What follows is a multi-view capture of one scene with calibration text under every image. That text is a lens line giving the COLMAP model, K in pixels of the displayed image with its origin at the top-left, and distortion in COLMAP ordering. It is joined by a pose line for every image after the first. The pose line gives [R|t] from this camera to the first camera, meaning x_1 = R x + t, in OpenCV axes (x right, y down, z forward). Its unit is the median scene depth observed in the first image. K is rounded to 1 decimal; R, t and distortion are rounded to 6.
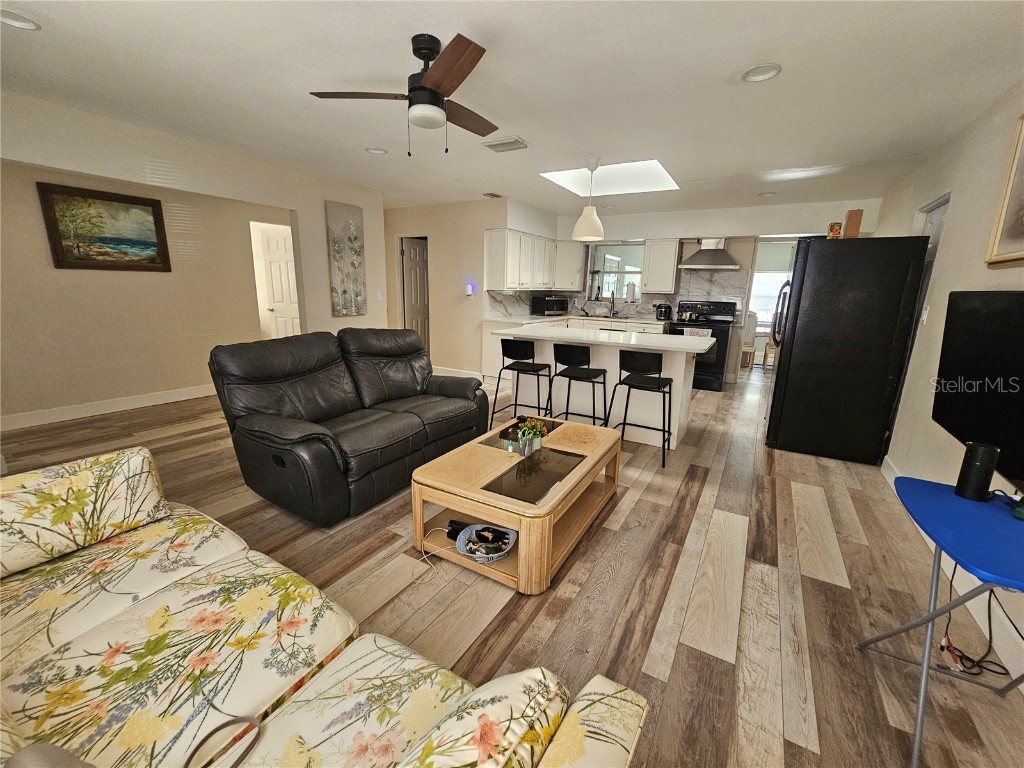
lens RADIAL K [[416.5, 0, 512.0], [0, 416.5, 382.1], [0, 0, 1]] dist [-0.000717, -0.000087]
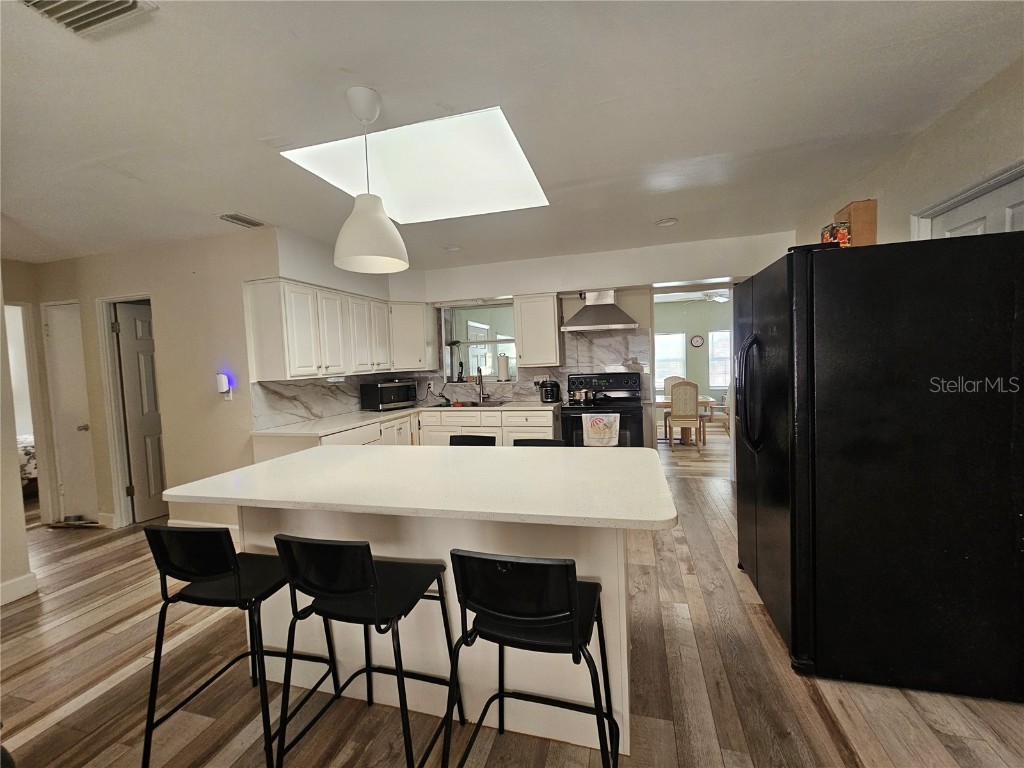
lens RADIAL K [[416.5, 0, 512.0], [0, 416.5, 382.1], [0, 0, 1]] dist [-0.000717, -0.000087]
pose [[0.962848, -0.076232, 0.259060, 0.118564], [0.120638, 0.979703, -0.160086, -0.078481], [-0.241598, 0.185391, 0.952502, 0.334531]]
